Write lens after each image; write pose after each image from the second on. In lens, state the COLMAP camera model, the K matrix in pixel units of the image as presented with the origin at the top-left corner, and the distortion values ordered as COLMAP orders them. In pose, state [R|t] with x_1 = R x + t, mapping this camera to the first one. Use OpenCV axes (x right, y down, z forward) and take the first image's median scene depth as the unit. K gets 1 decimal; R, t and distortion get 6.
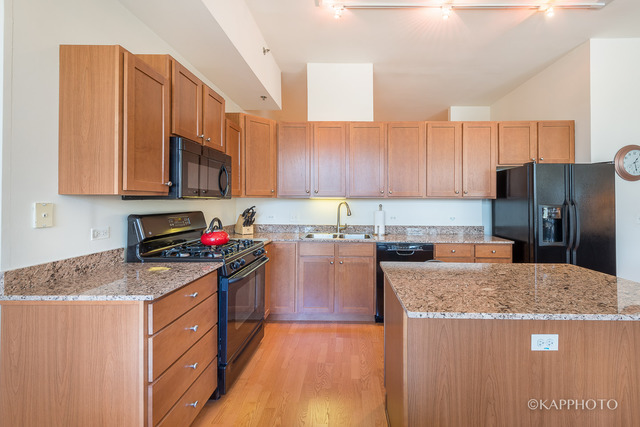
lens RADIAL K [[298.7, 0, 320.3], [0, 298.7, 202.4], [0, 0, 1]] dist [-0.000406, -0.000116]
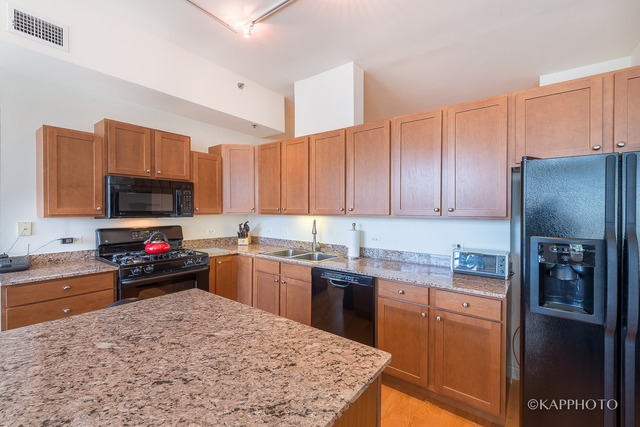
lens RADIAL K [[269.1, 0, 320.0], [0, 269.1, 213.5], [0, 0, 1]] dist [0.000094, -0.000003]
pose [[0.796175, 0.011168, -0.604964, 0.707067], [-0.002917, 0.999889, 0.014619, -0.037947], [0.605060, -0.009874, 0.796119, 0.374353]]
